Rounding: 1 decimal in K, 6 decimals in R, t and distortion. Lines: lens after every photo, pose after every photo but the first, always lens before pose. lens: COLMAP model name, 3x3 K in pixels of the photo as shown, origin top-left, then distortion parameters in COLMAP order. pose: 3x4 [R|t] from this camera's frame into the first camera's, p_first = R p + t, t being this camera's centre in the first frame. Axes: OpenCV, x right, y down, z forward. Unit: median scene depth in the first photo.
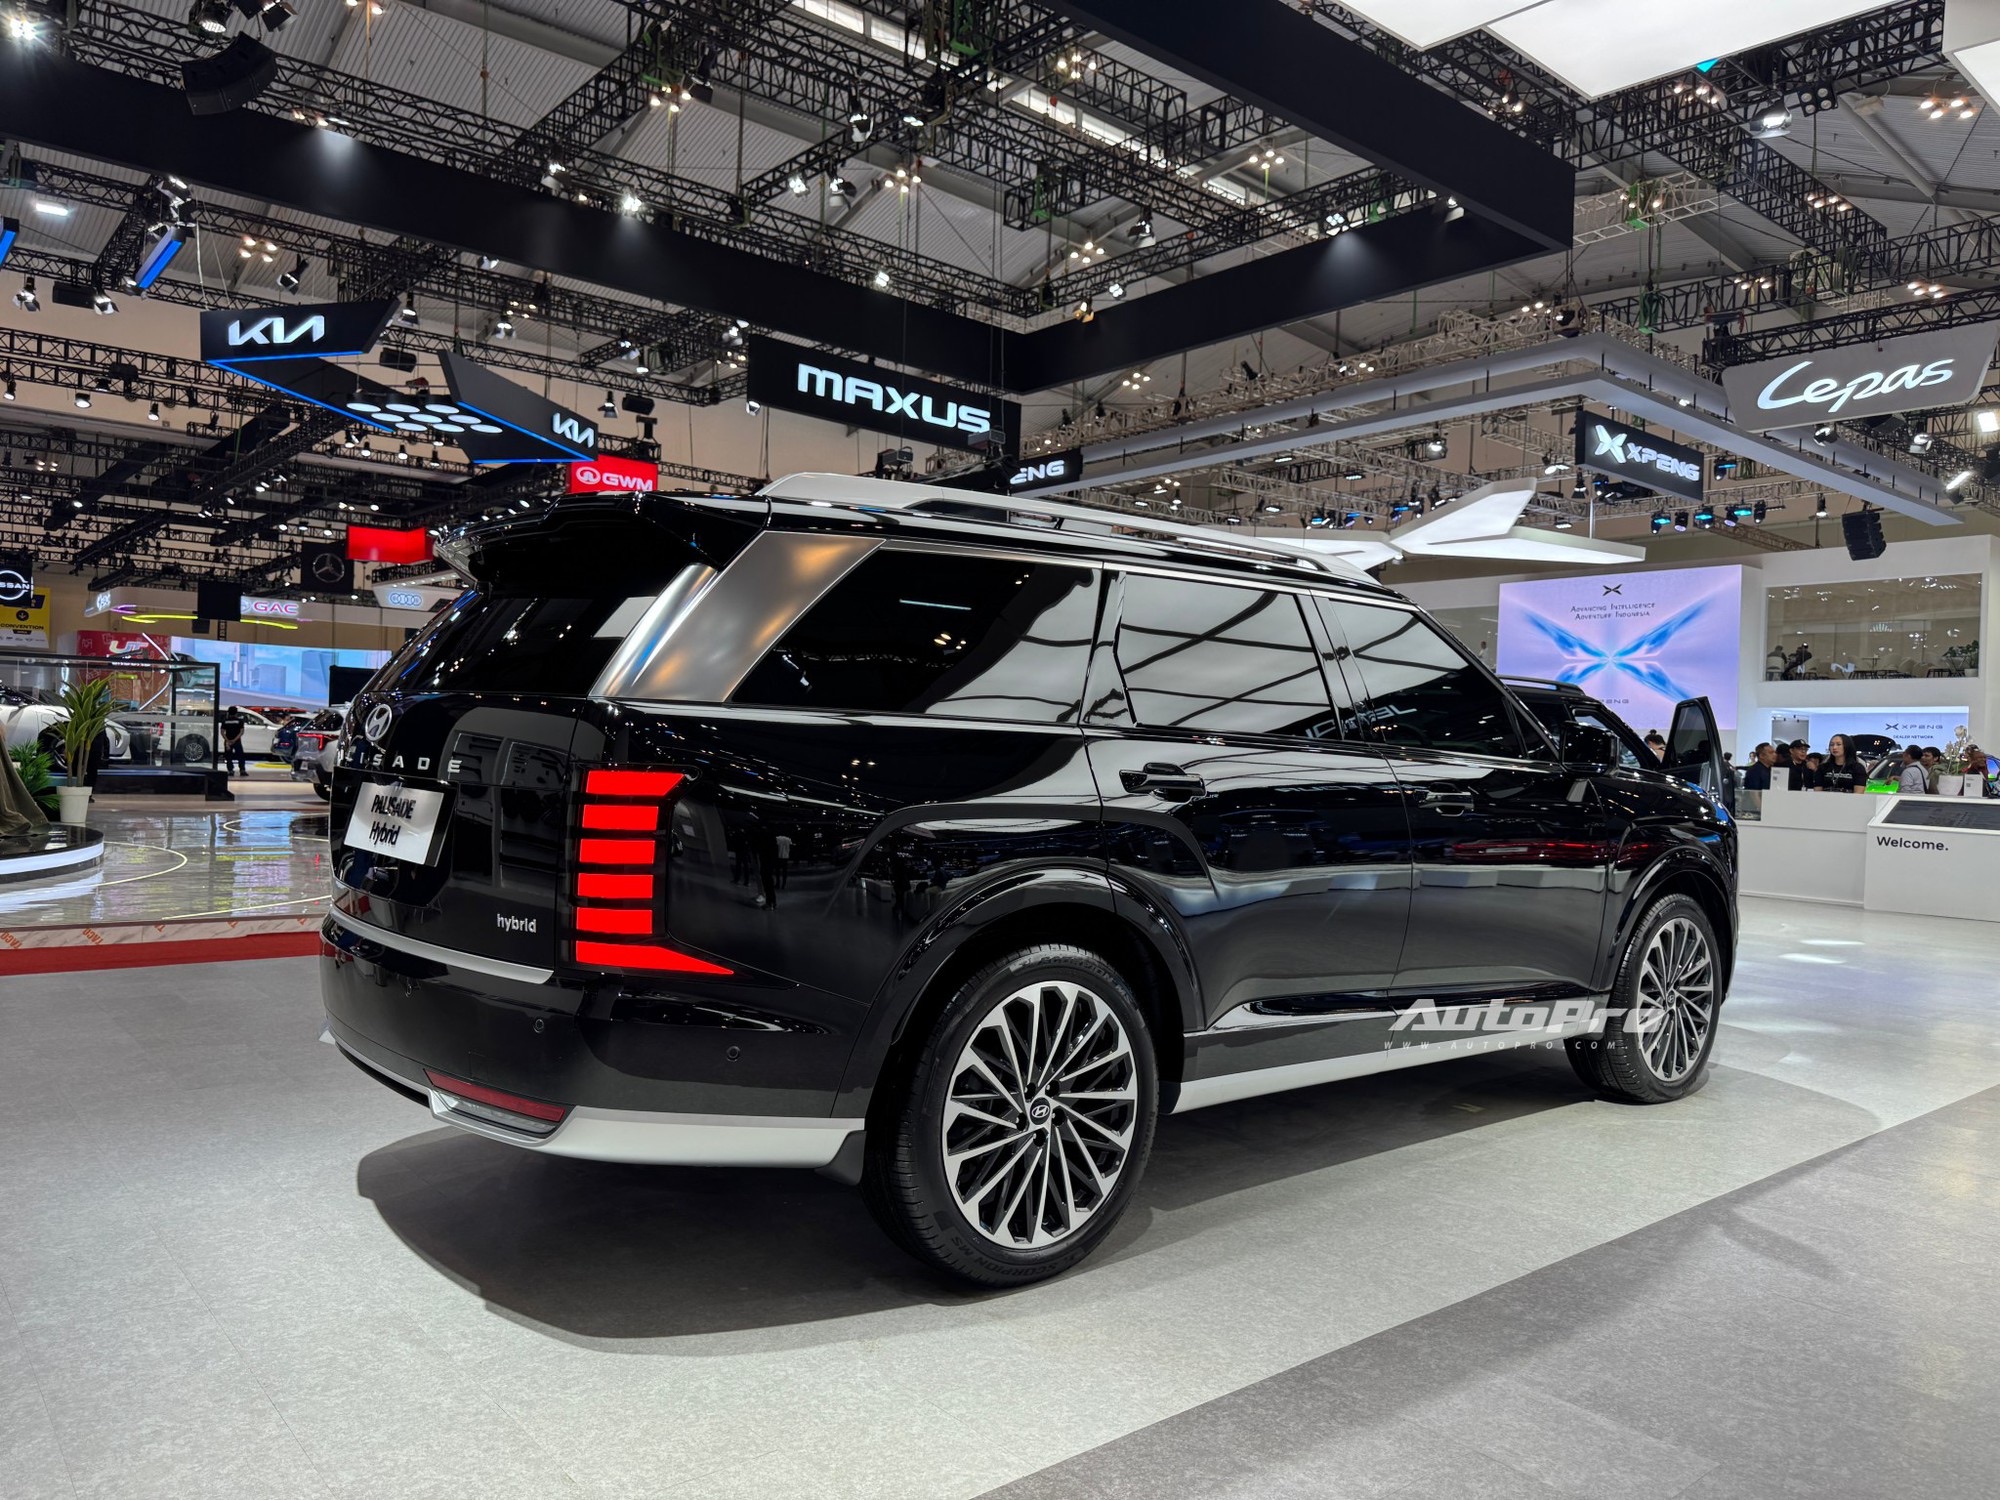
lens RADIAL K [[1337.2, 0, 1000.0], [0, 1337.2, 750.0], [0, 0, 1]] dist [0.062361, -0.069979]
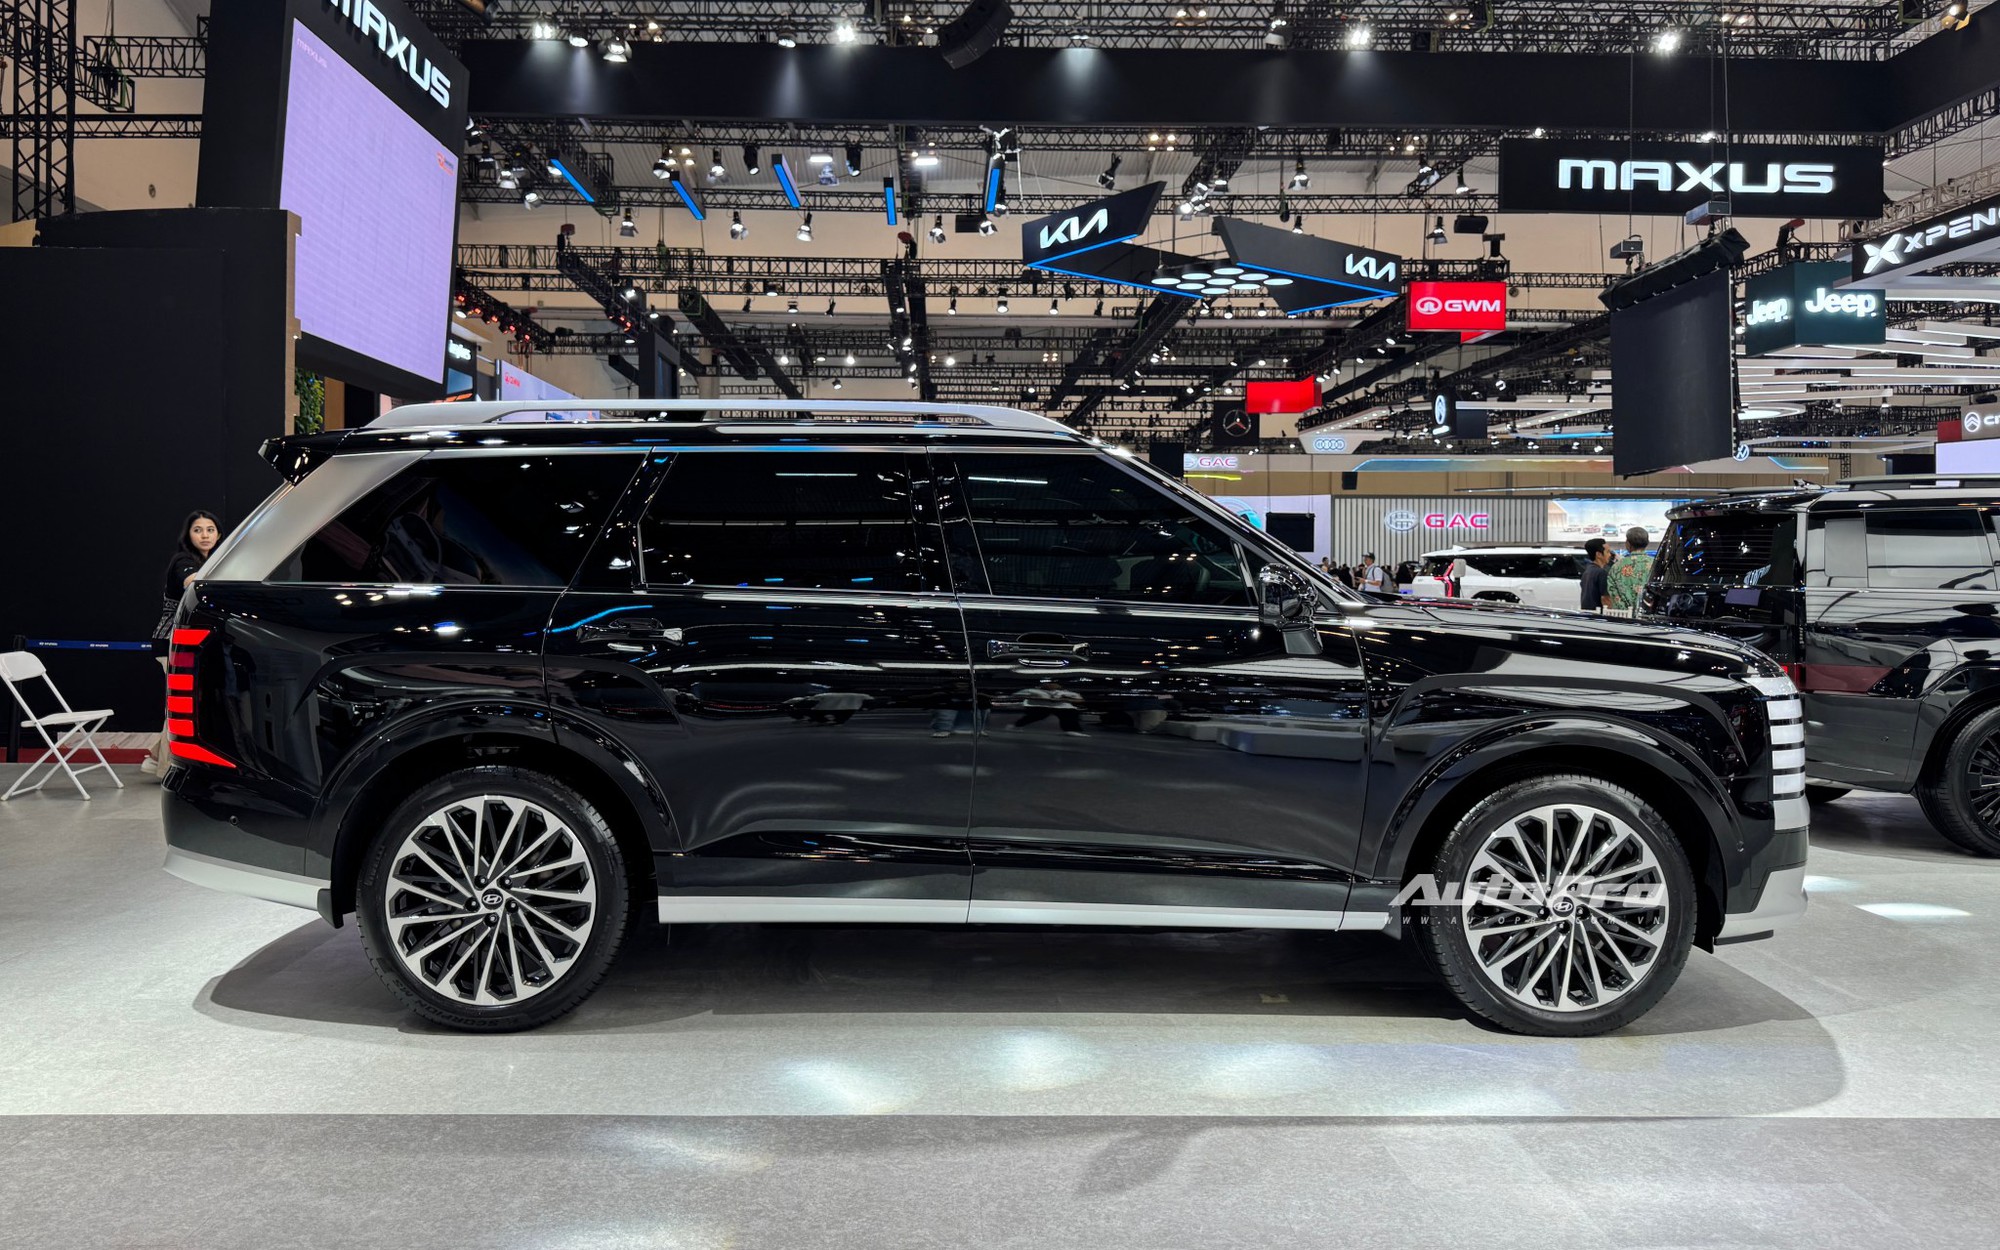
lens RADIAL K [[1391.5, 0, 1001.6], [0, 1391.5, 579.5], [0, 0, 1]] dist [0.039121, -0.038725]
pose [[0.793239, -0.021060, -0.608546, 0.108625], [0.017665, 0.999777, -0.011573, -0.000541], [0.608654, -0.001569, 0.793434, 0.022604]]
